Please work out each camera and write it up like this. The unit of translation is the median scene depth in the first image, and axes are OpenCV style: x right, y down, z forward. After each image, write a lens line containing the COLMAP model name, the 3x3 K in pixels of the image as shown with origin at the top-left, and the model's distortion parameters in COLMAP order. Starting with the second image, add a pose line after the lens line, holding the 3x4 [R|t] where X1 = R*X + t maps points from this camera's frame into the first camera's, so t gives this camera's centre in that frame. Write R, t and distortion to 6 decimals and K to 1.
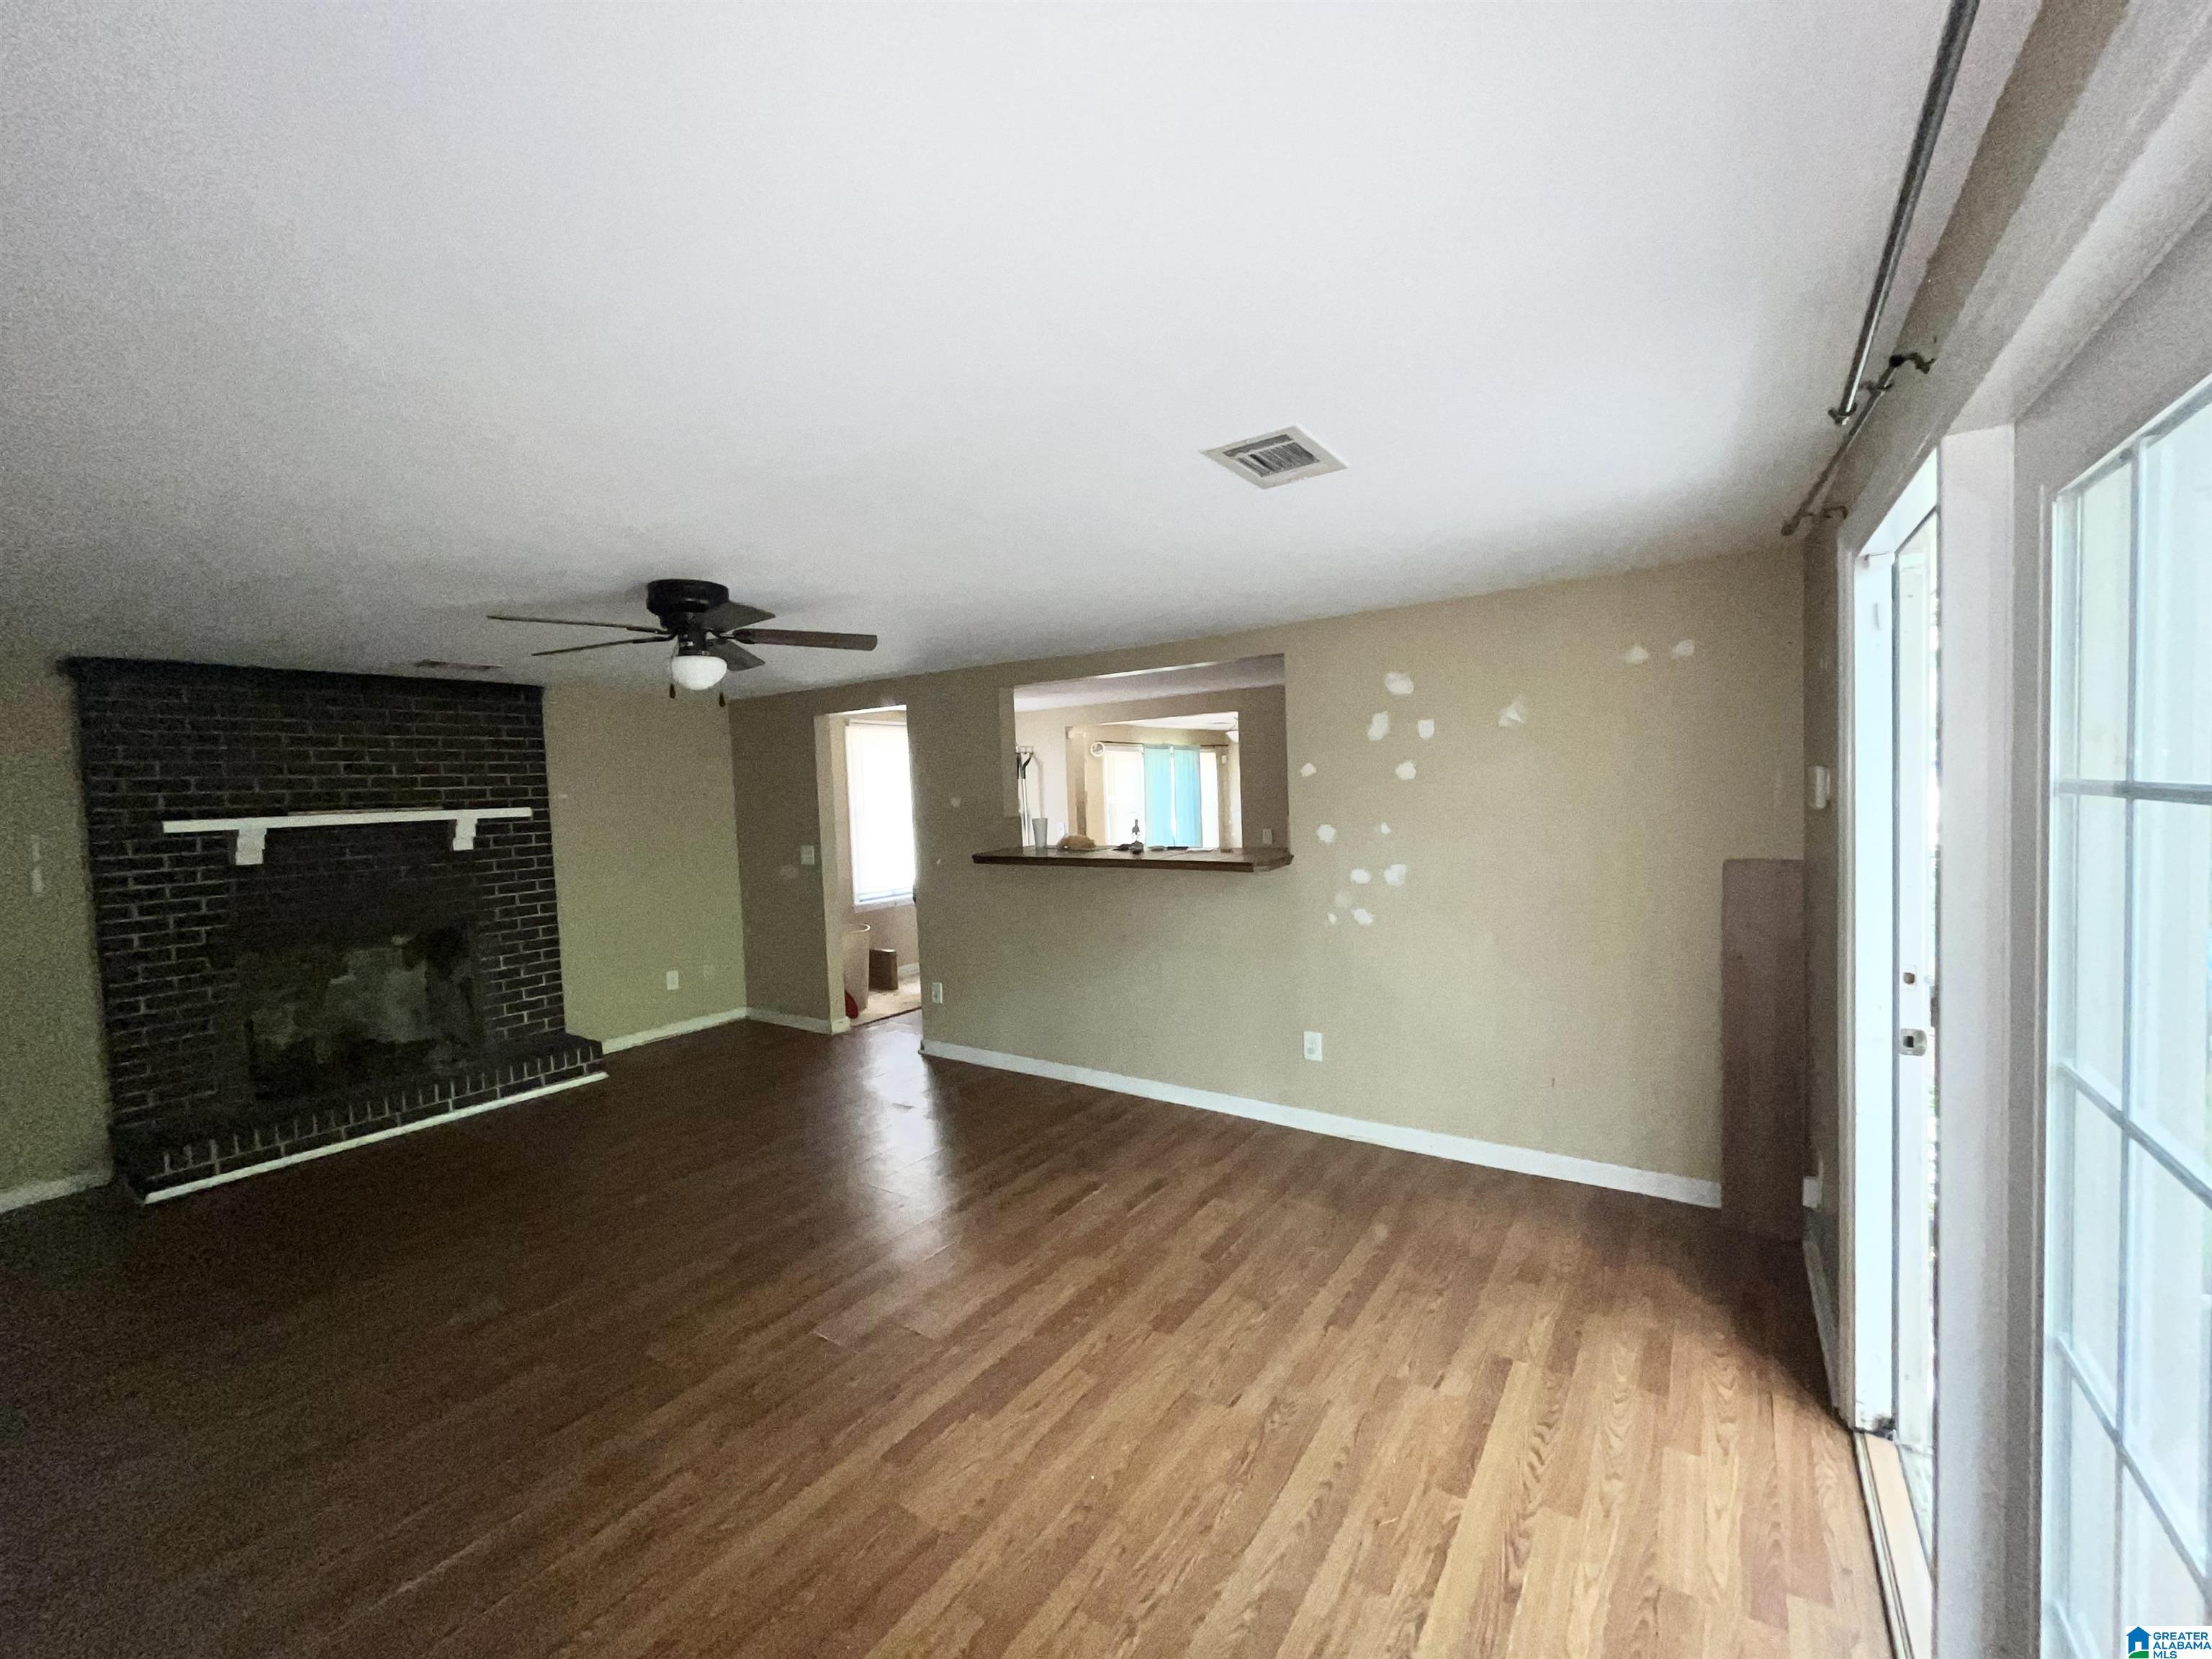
lens RADIAL K [[892.9, 0, 1104.9], [0, 892.9, 830.5], [0, 0, 1]] dist [-0.004864, 0.000212]
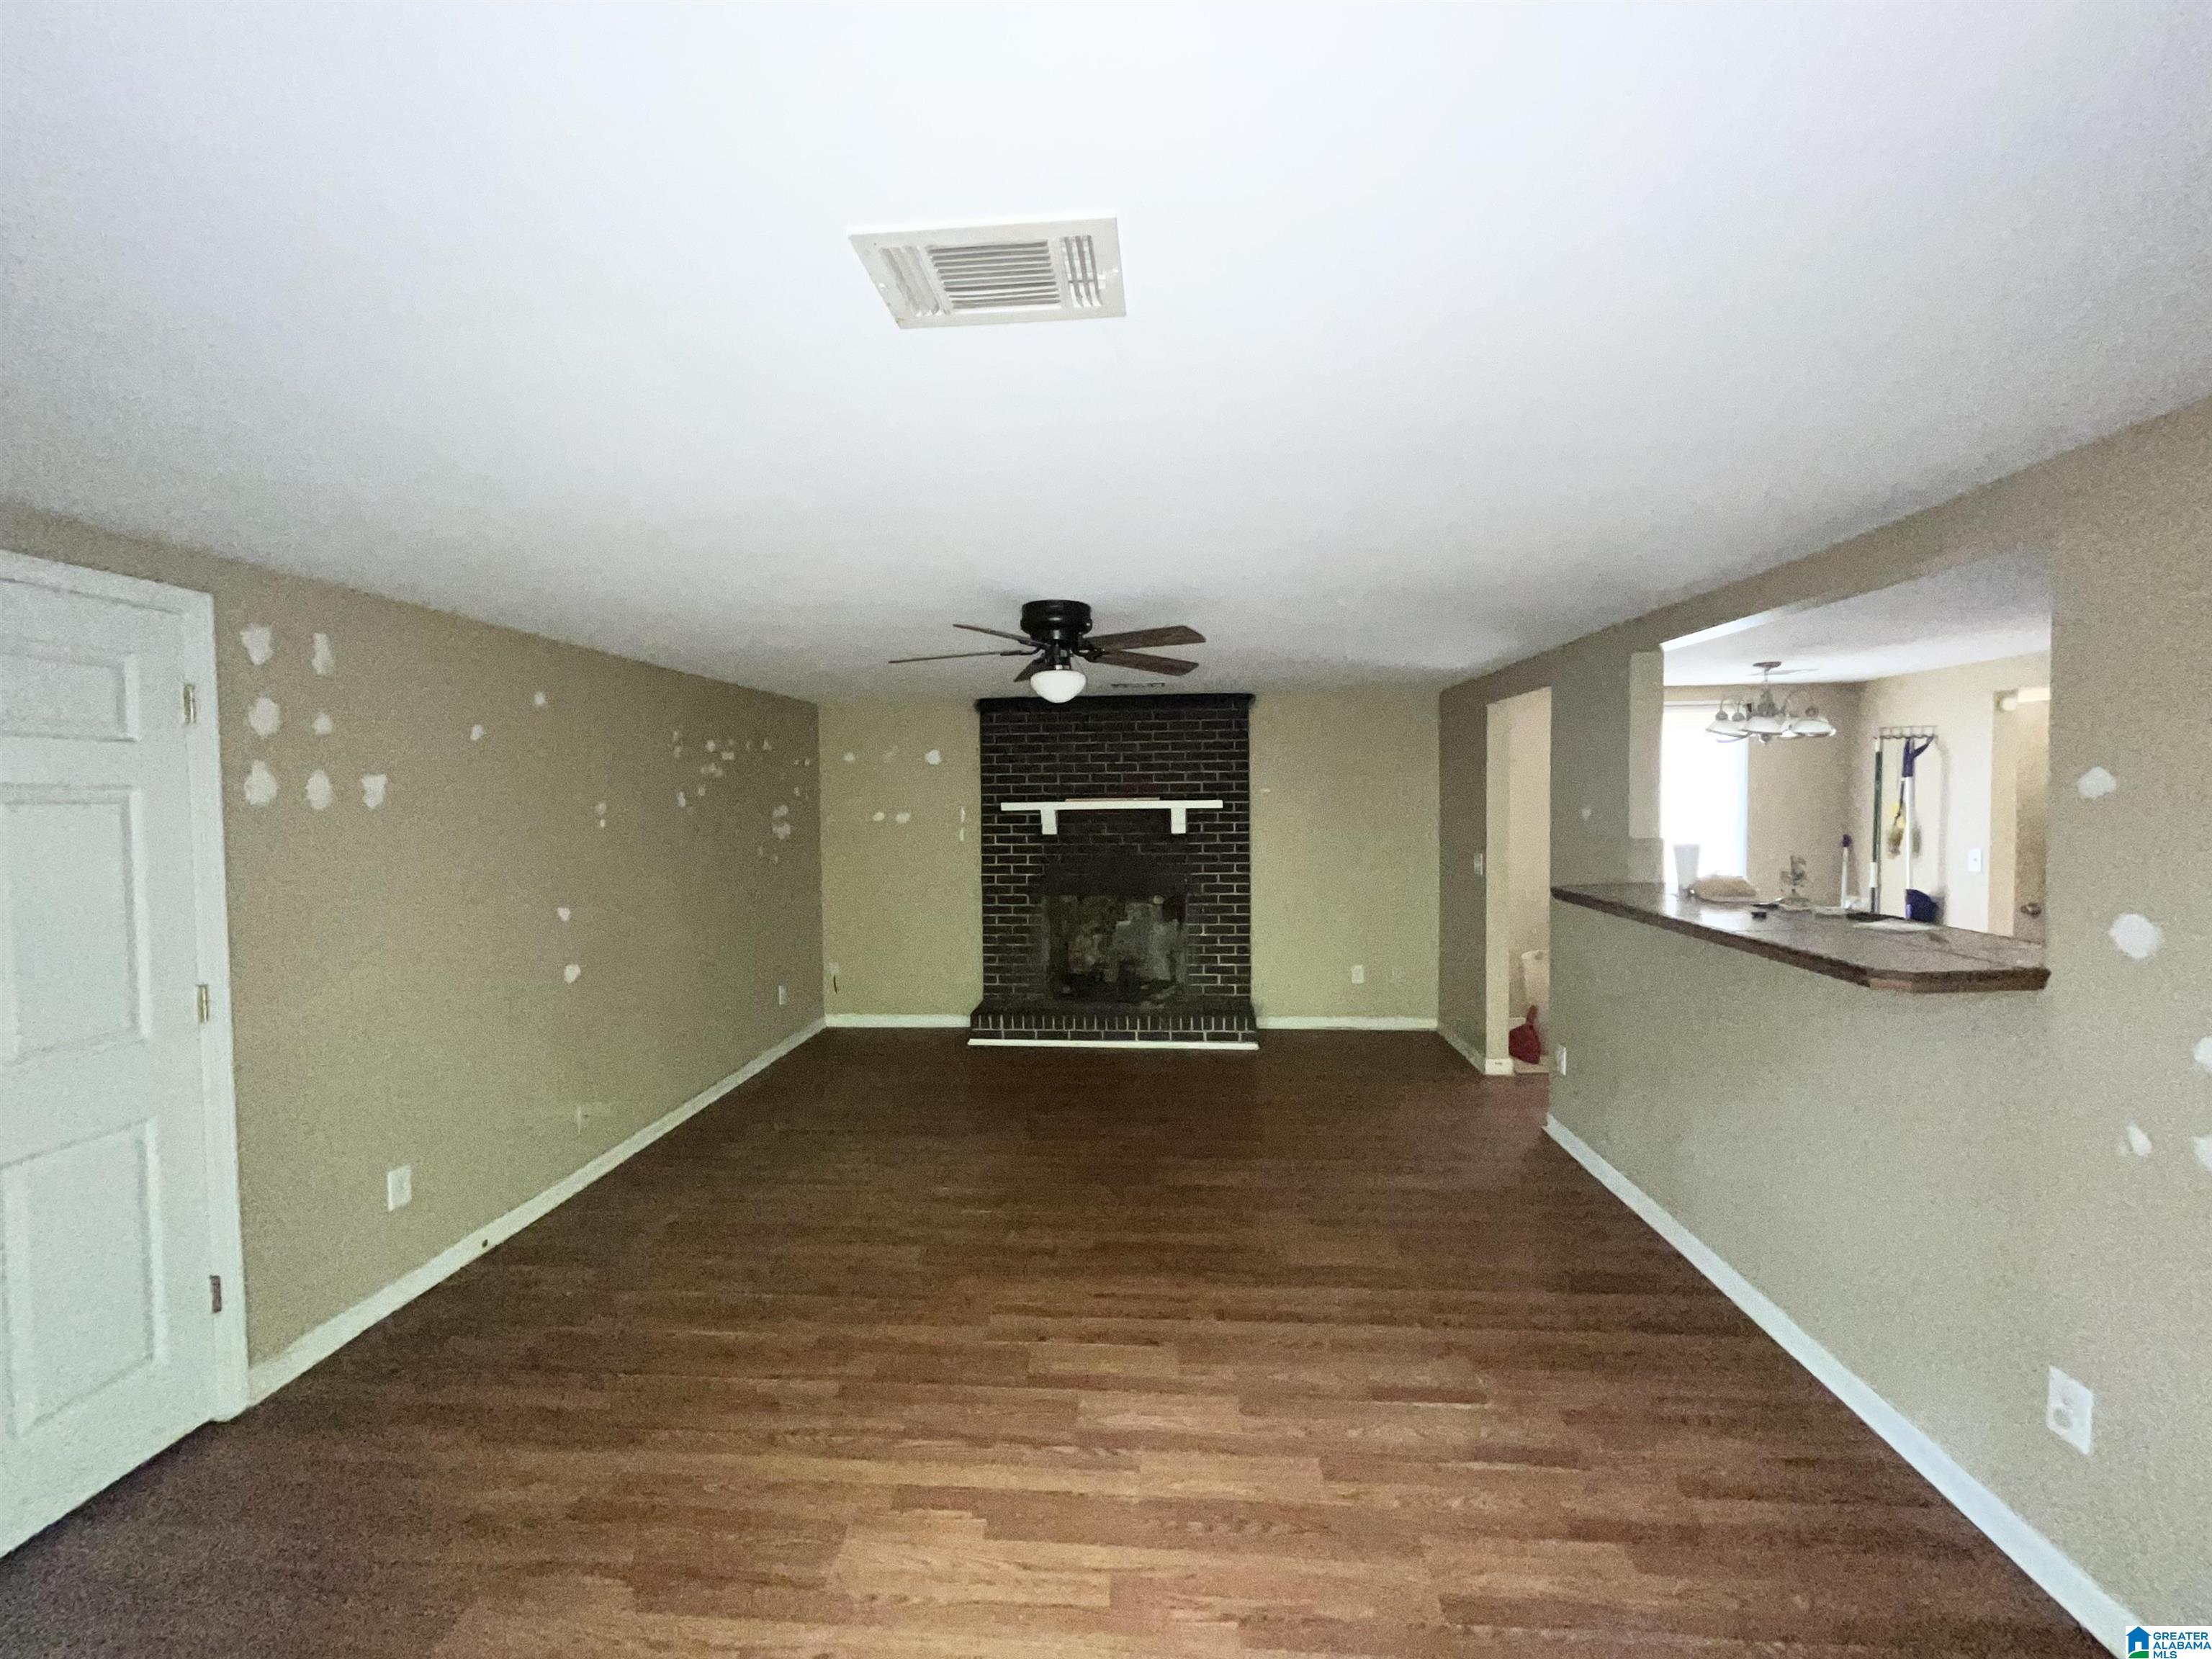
lens RADIAL K [[892.9, 0, 1104.9], [0, 892.9, 830.5], [0, 0, 1]] dist [-0.004864, 0.000212]
pose [[0.502375, 0.063655, -0.862304, 0.361465], [-0.049088, 0.997778, 0.045057, -0.040691], [0.863255, 0.019693, 0.504383, 0.370949]]
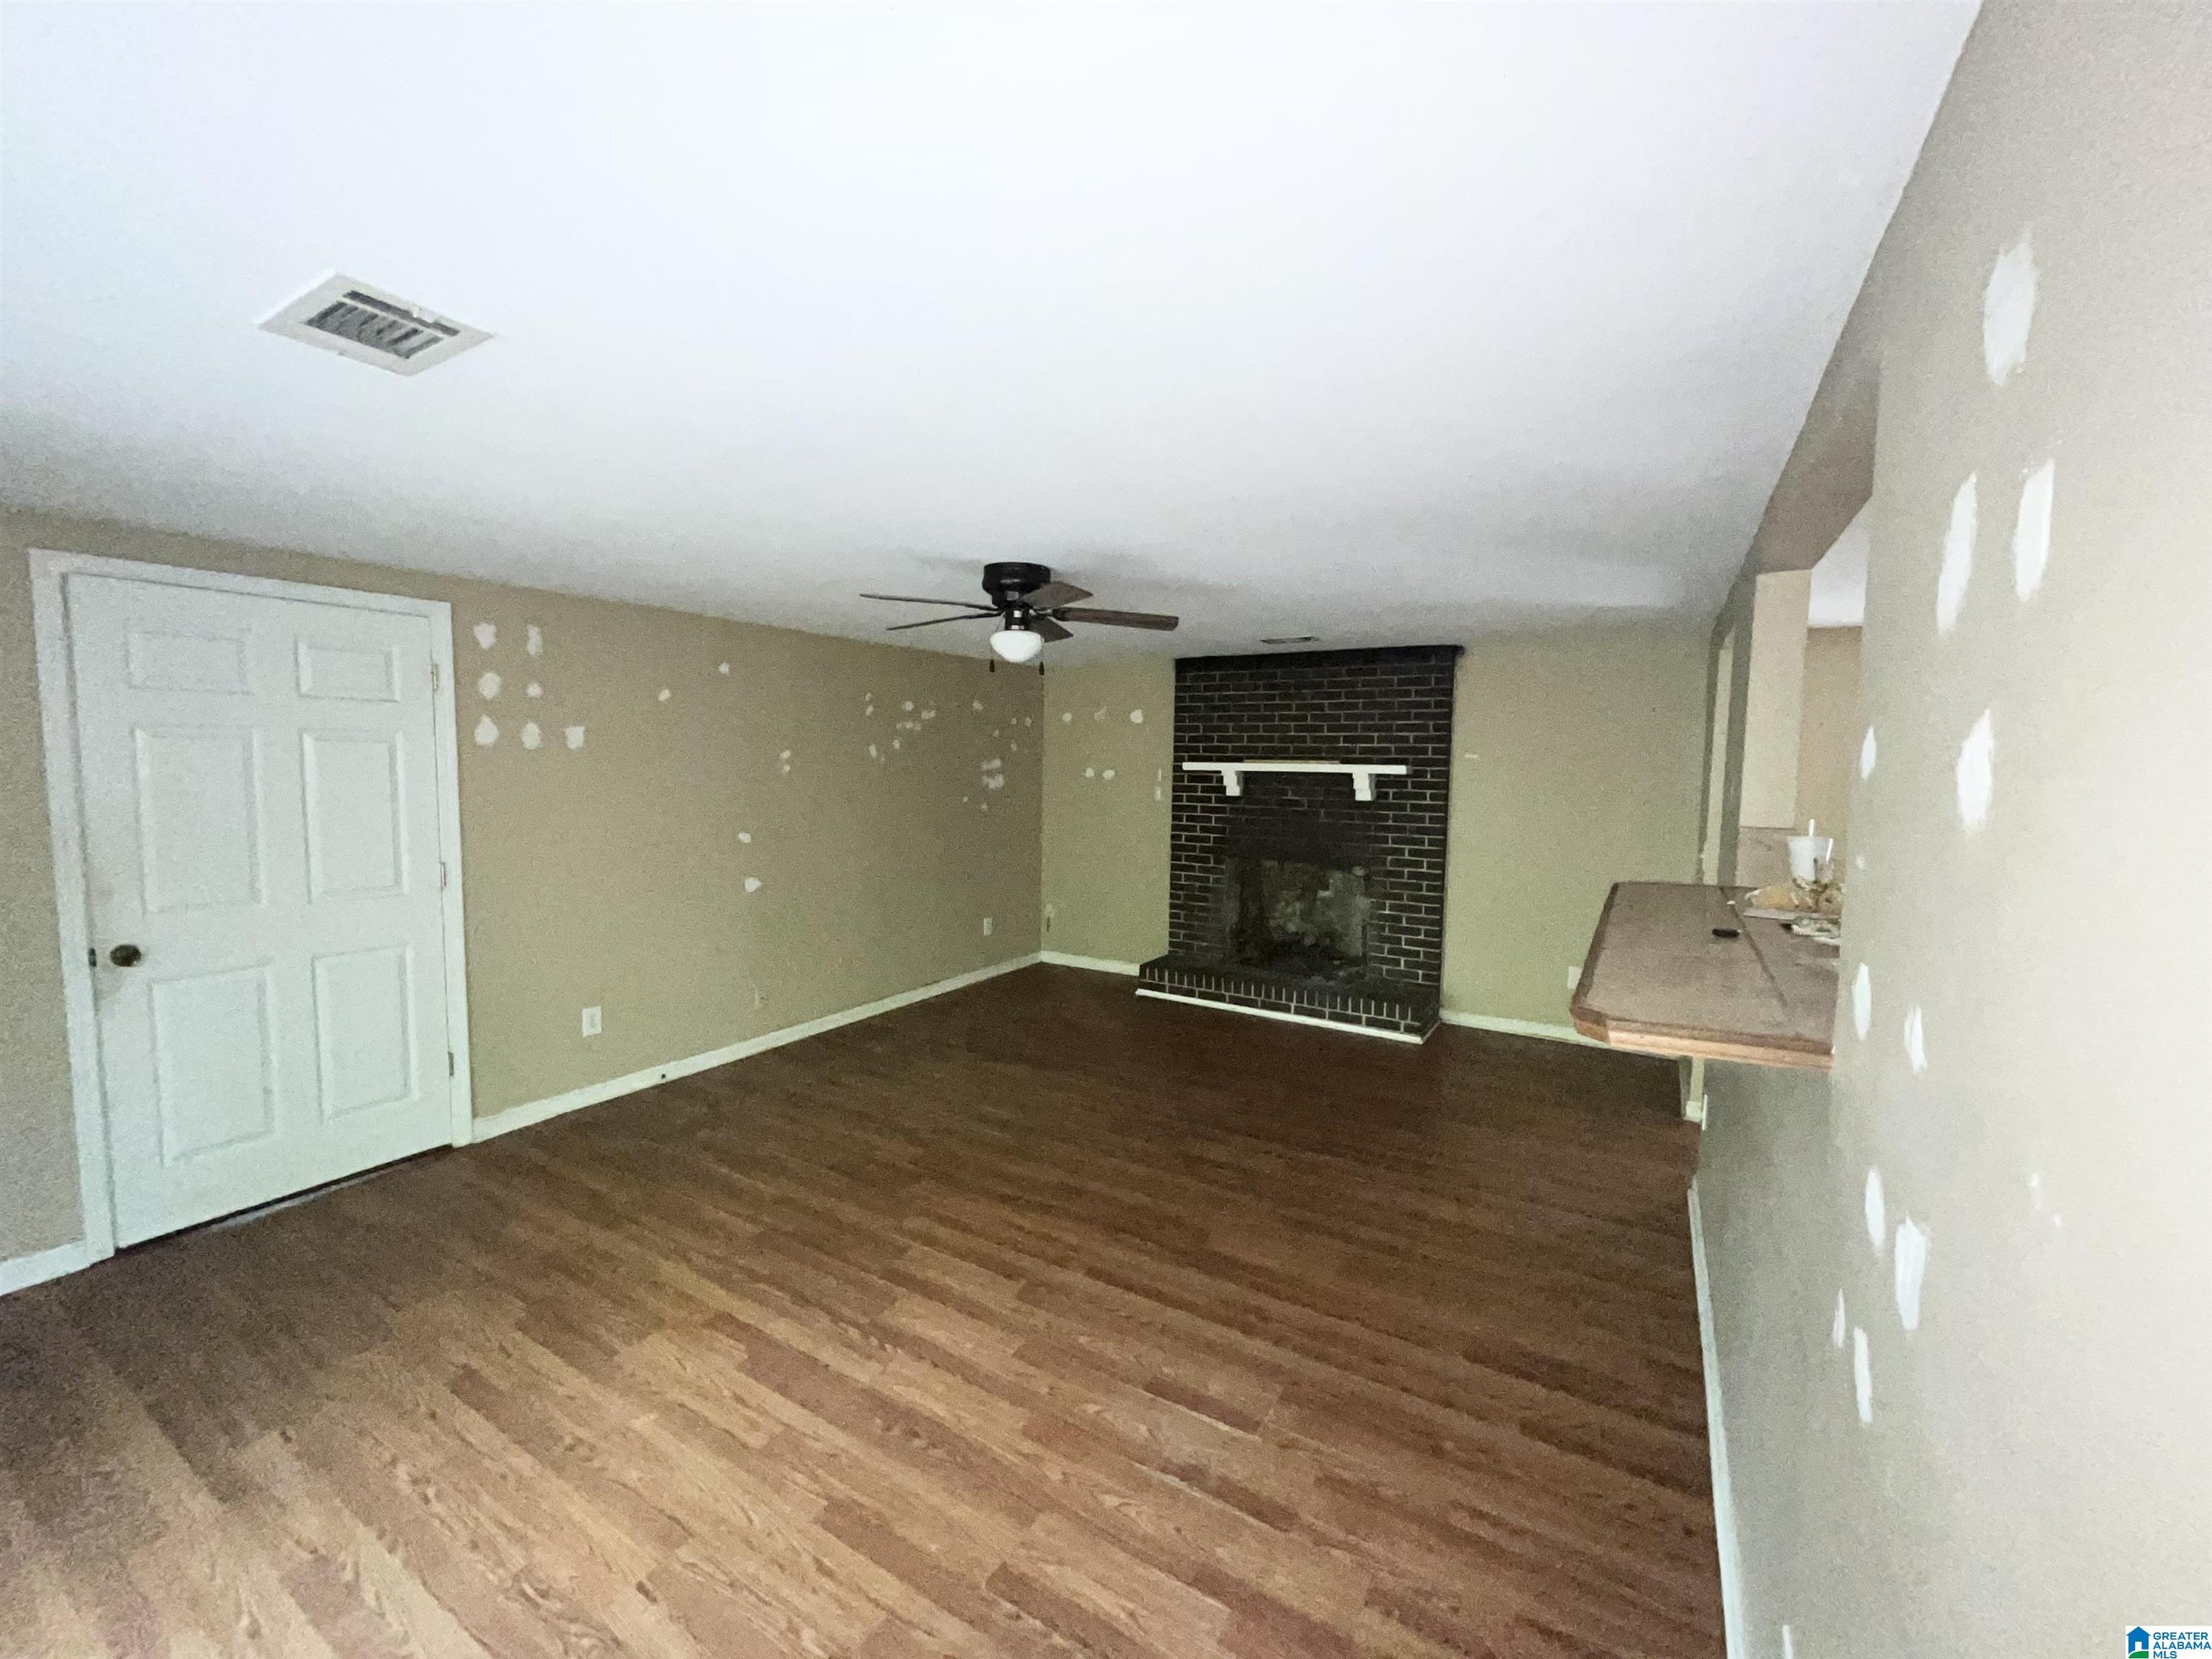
lens RADIAL K [[892.9, 0, 1104.9], [0, 892.9, 830.5], [0, 0, 1]] dist [-0.004864, 0.000212]
pose [[0.058851, 0.118158, -0.991249, 0.486764], [-0.064574, 0.991341, 0.114335, -0.060983], [0.996176, 0.057280, 0.065972, 0.758366]]
